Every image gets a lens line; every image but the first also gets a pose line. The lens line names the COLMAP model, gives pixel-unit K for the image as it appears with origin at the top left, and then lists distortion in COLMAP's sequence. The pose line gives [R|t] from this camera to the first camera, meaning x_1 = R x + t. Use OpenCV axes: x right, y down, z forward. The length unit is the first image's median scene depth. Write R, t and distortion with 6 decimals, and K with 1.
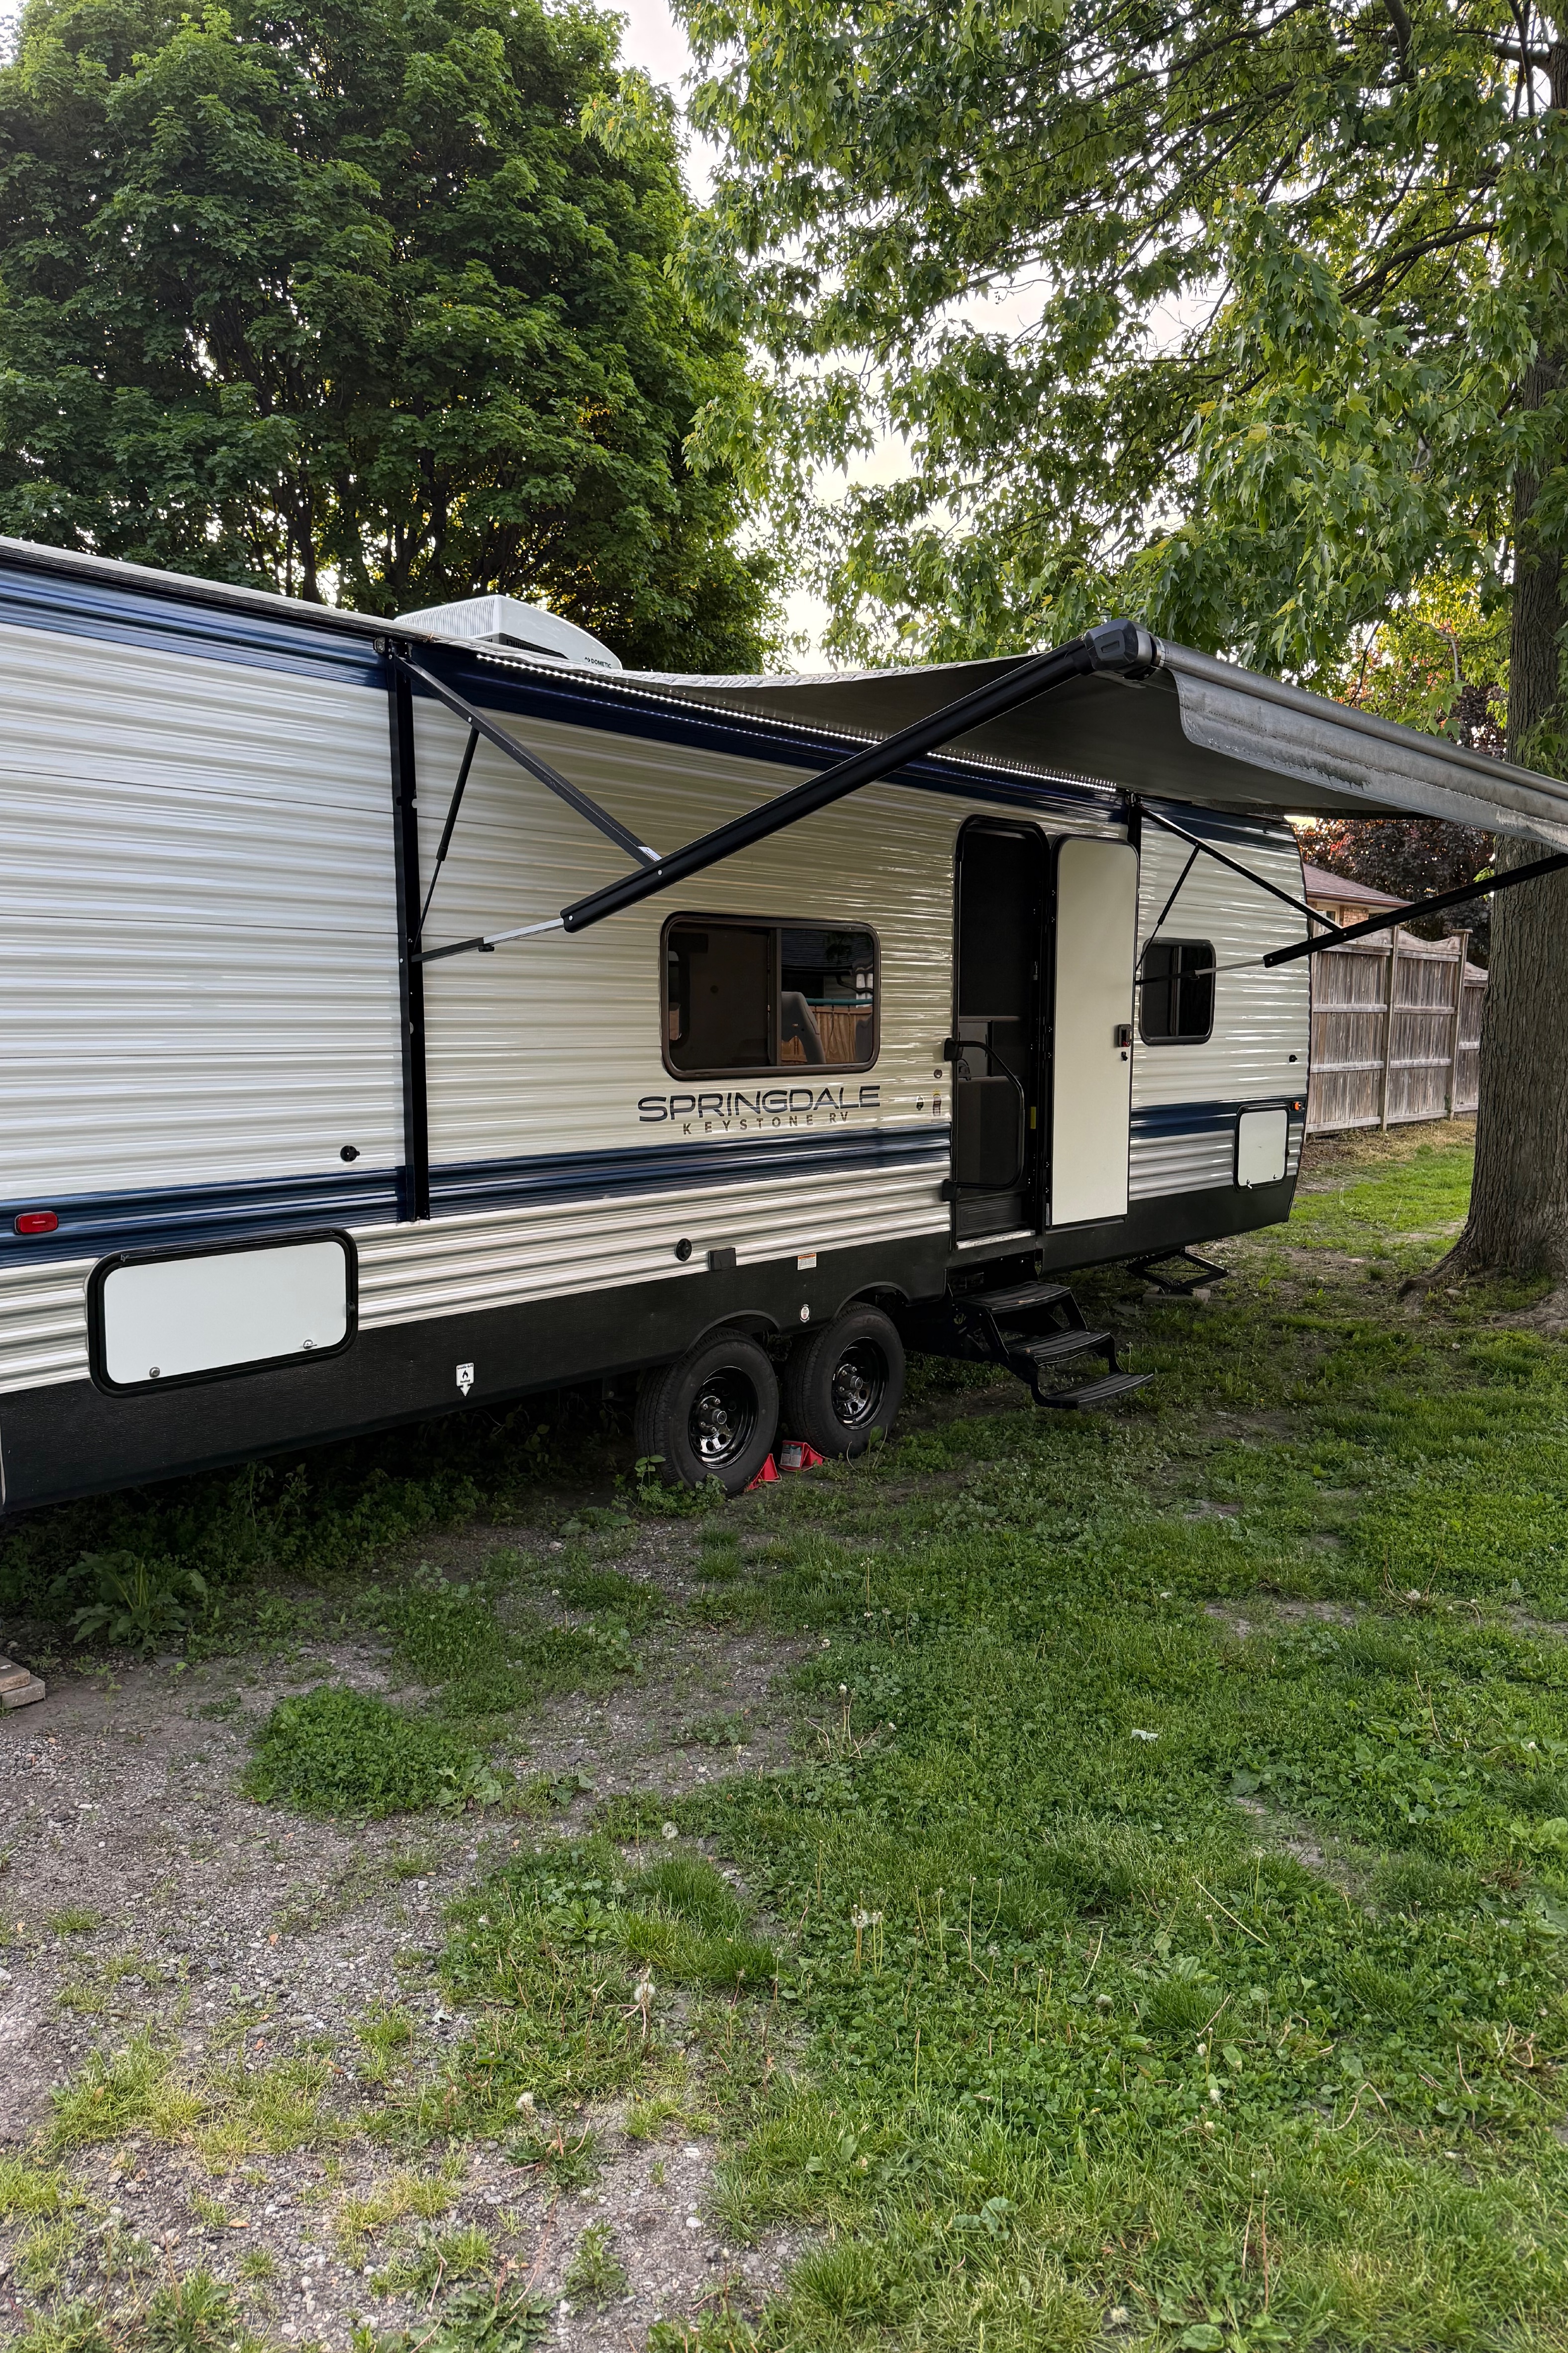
lens RADIAL K [[1668.4, 0, 787.2], [0, 1668.4, 1175.1], [0, 0, 1]] dist [-0.010044, -0.004130]
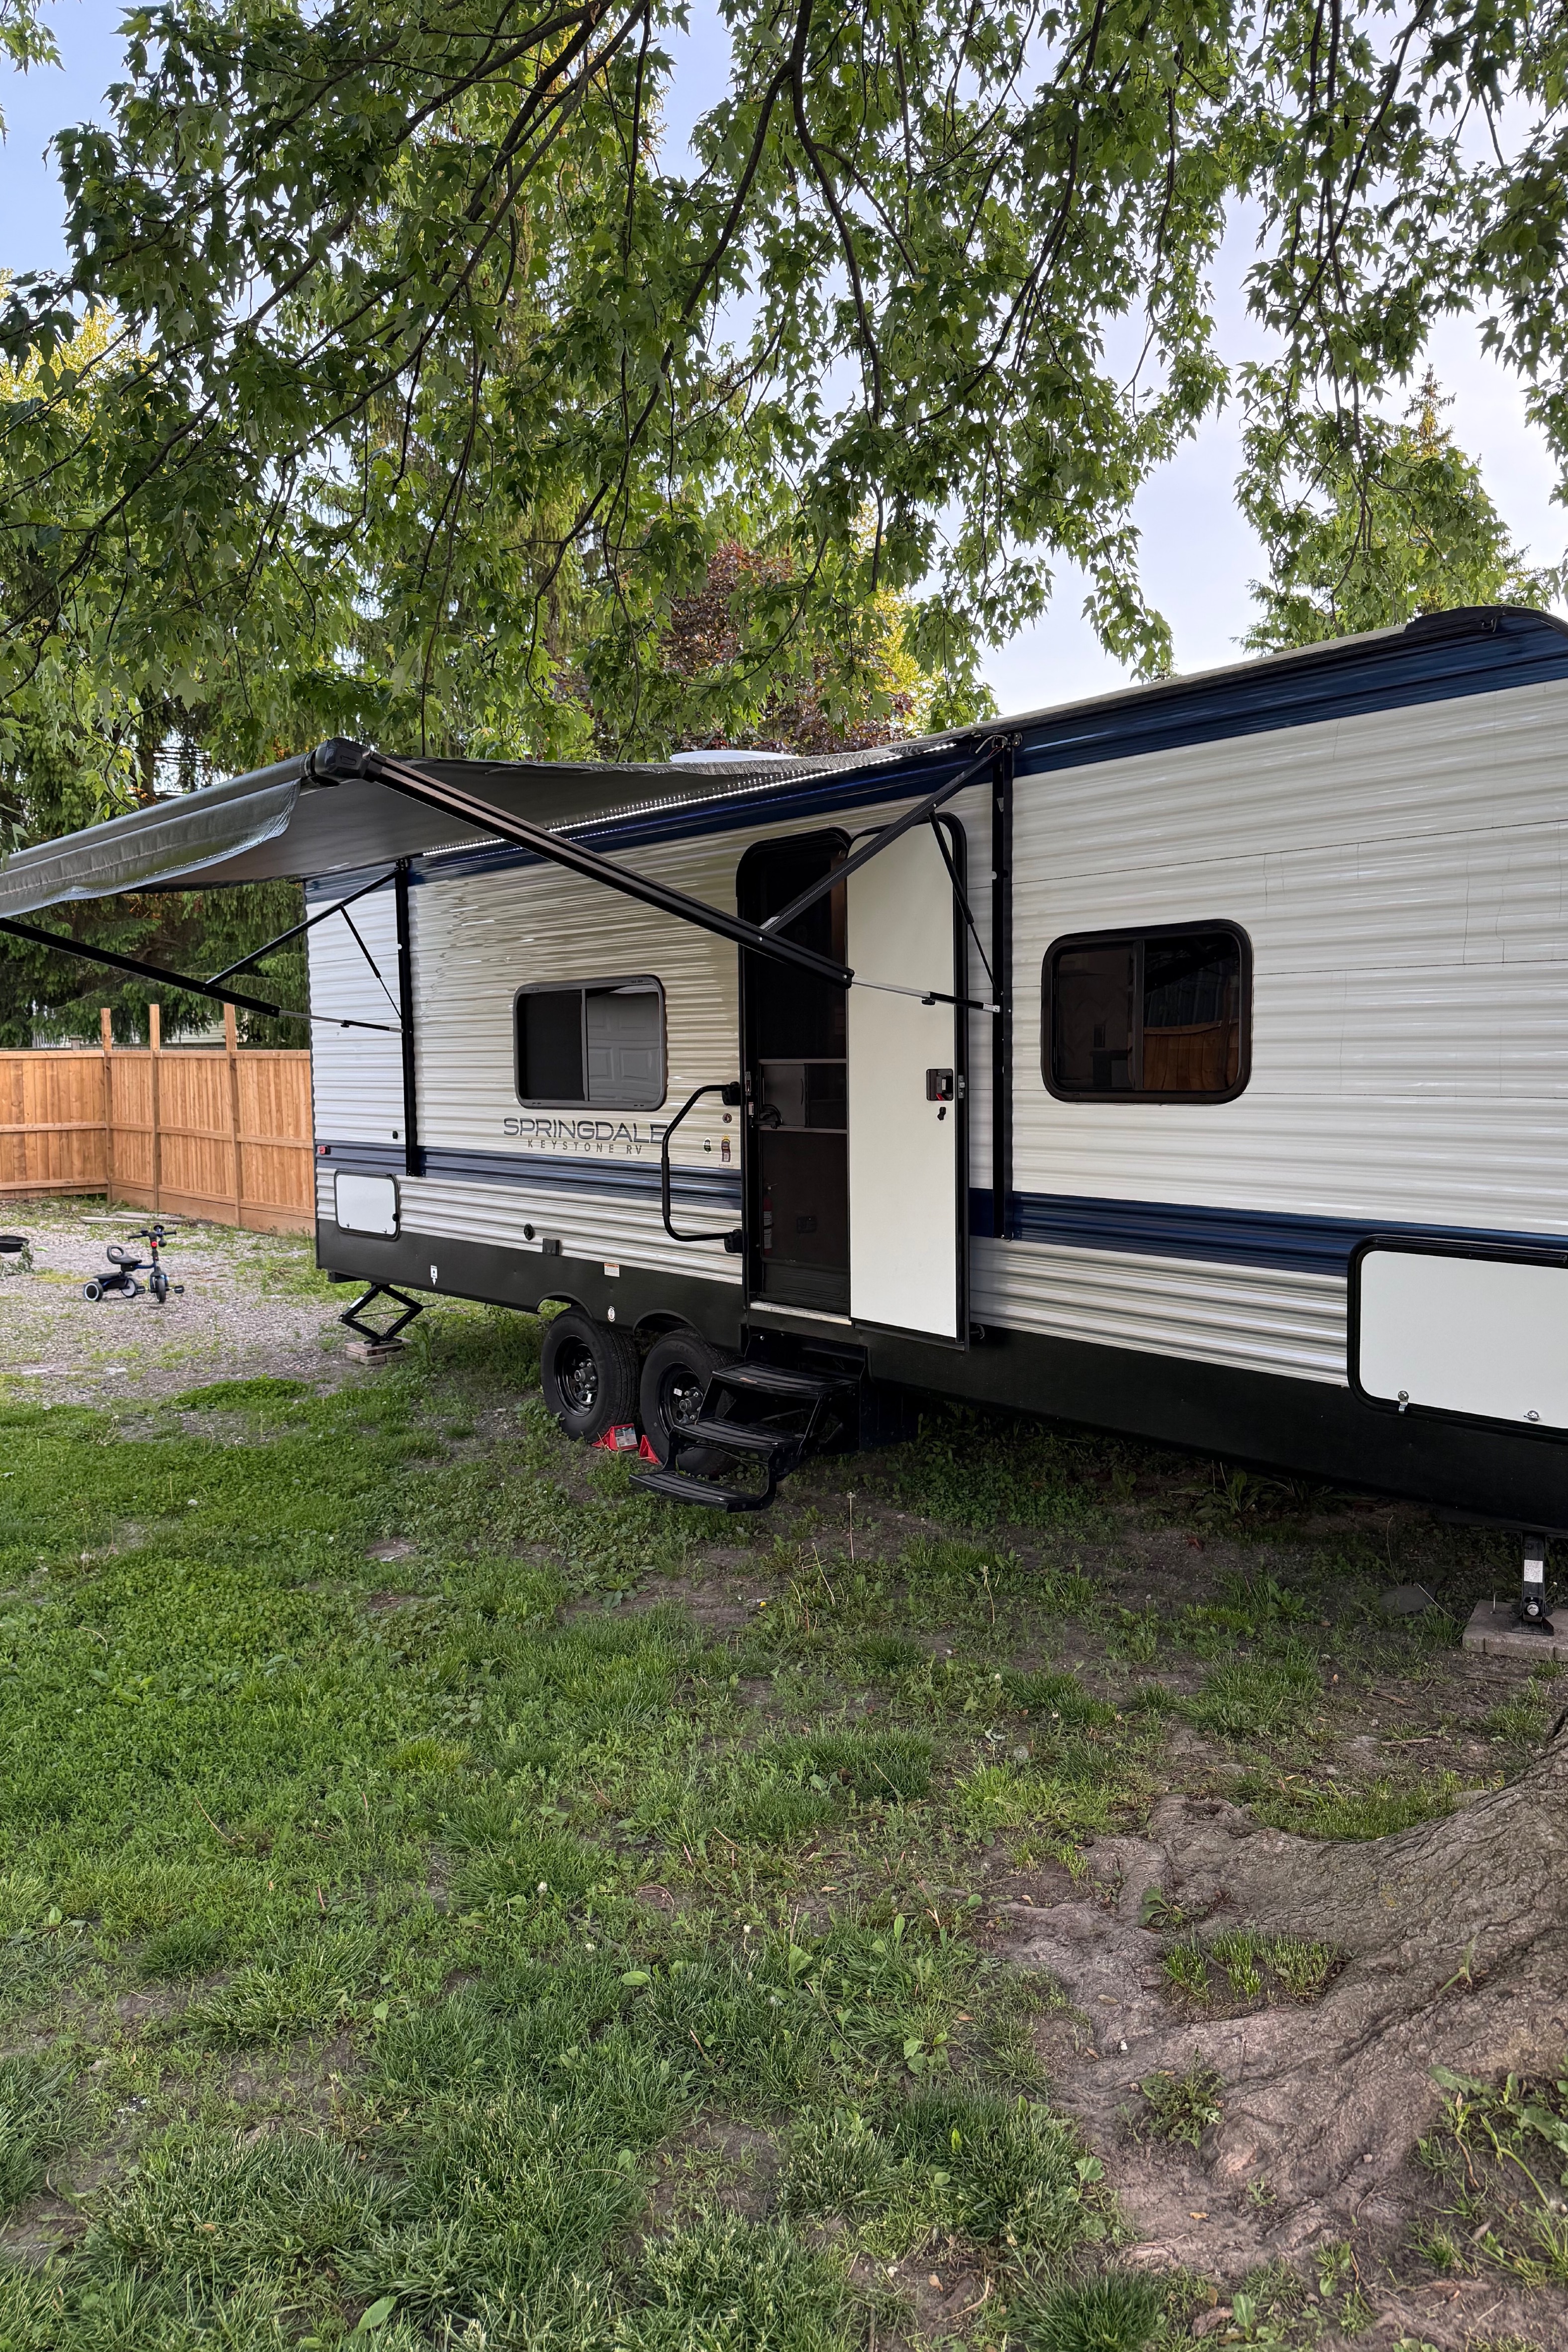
lens RADIAL K [[1529.9, 0, 787.8], [0, 1529.9, 1177.9], [0, 0, 1]] dist [-0.007838, -0.000665]
pose [[-0.120826, 0.075316, -0.989812, 1.029543], [-0.090080, 0.992172, 0.086492, -0.113375], [0.988578, 0.099613, -0.113095, 1.211828]]
